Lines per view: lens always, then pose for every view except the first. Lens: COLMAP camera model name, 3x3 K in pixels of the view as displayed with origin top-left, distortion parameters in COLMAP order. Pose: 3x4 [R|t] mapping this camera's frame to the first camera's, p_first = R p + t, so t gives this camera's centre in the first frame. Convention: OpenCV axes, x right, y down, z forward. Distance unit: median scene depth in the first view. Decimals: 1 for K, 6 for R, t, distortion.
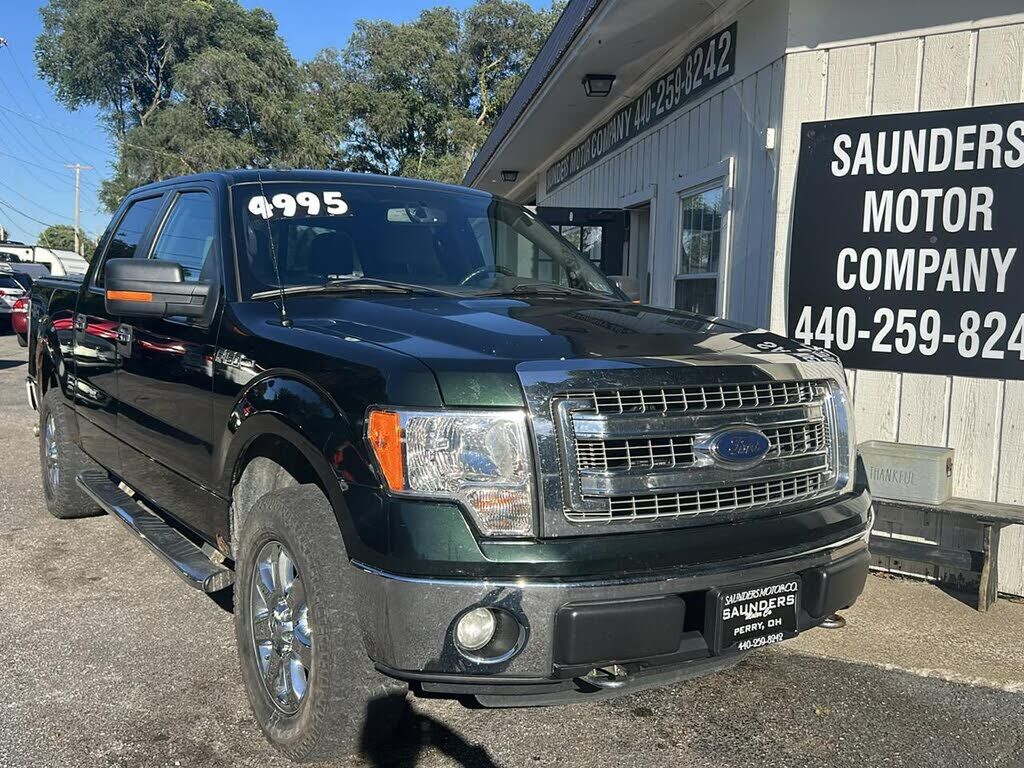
lens RADIAL K [[982.1, 0, 511.3], [0, 982.1, 381.7], [0, 0, 1]] dist [0.042775, -0.040533]
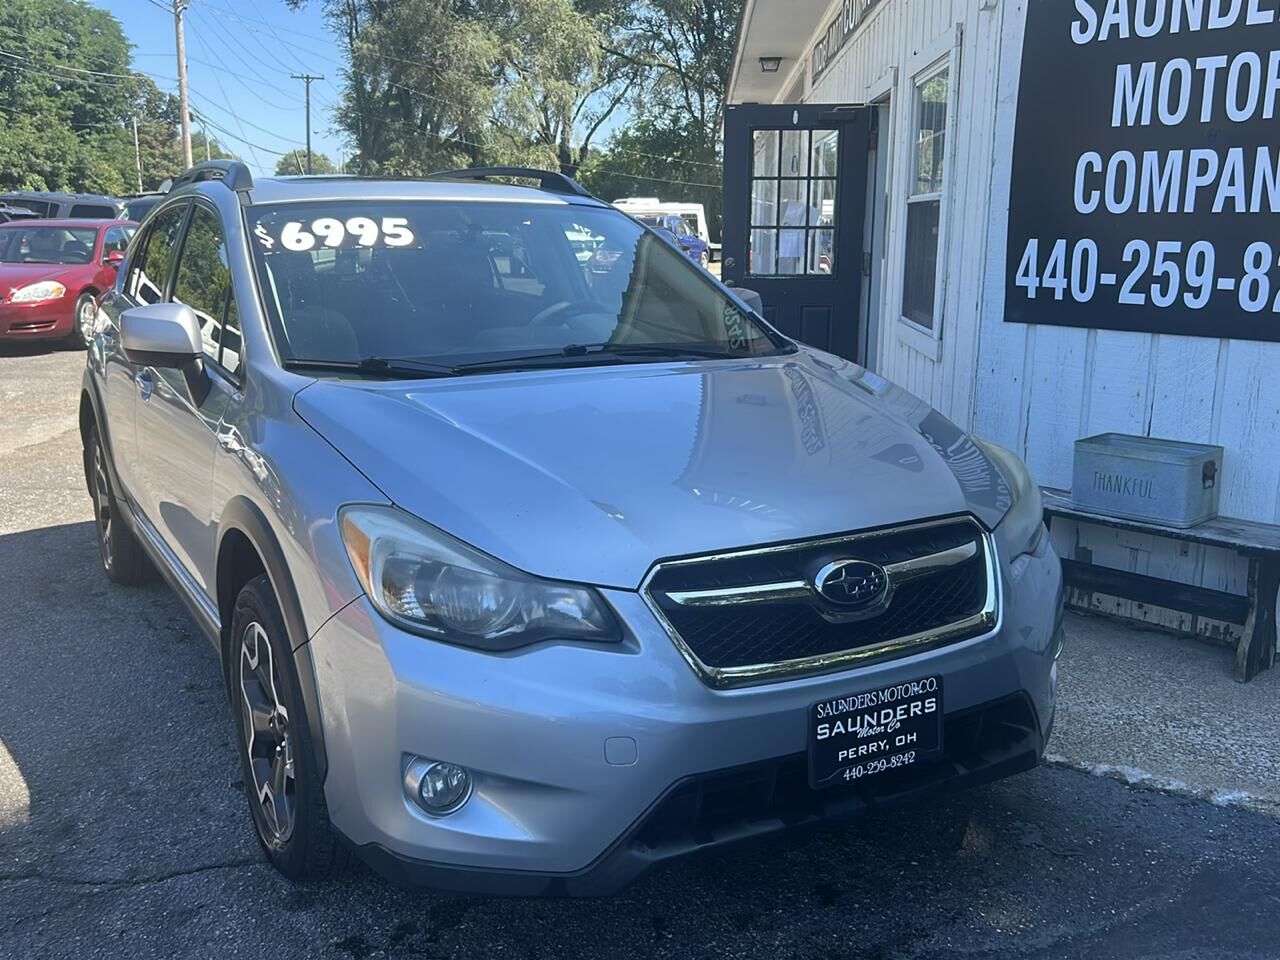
lens RADIAL K [[1233.3, 0, 636.5], [0, 1233.3, 478.1], [0, 0, 1]] dist [0.003796, 0.033465]
pose [[0.985710, 0.013871, -0.167877, 0.184188], [0.005221, 0.993609, 0.112754, -0.009023], [0.168368, -0.112020, 0.979338, 0.086193]]
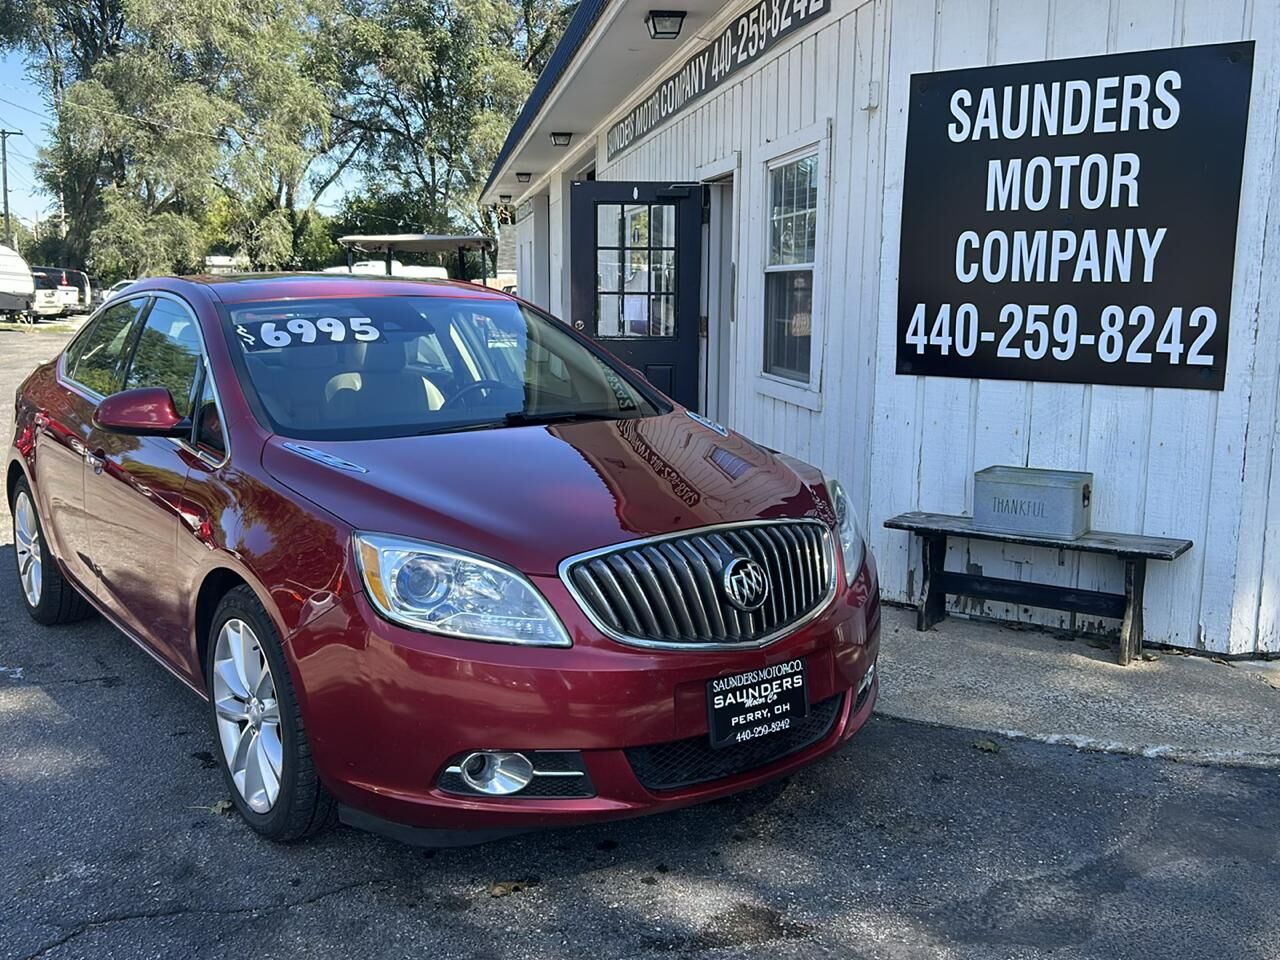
lens RADIAL K [[1227.6, 0, 639.1], [0, 1227.6, 477.1], [0, 0, 1]] dist [0.042775, -0.040533]
pose [[0.998375, -0.029709, 0.048619, 0.014361], [0.026467, 0.997467, 0.066021, -0.006984], [-0.050458, -0.064627, 0.996633, -0.016371]]
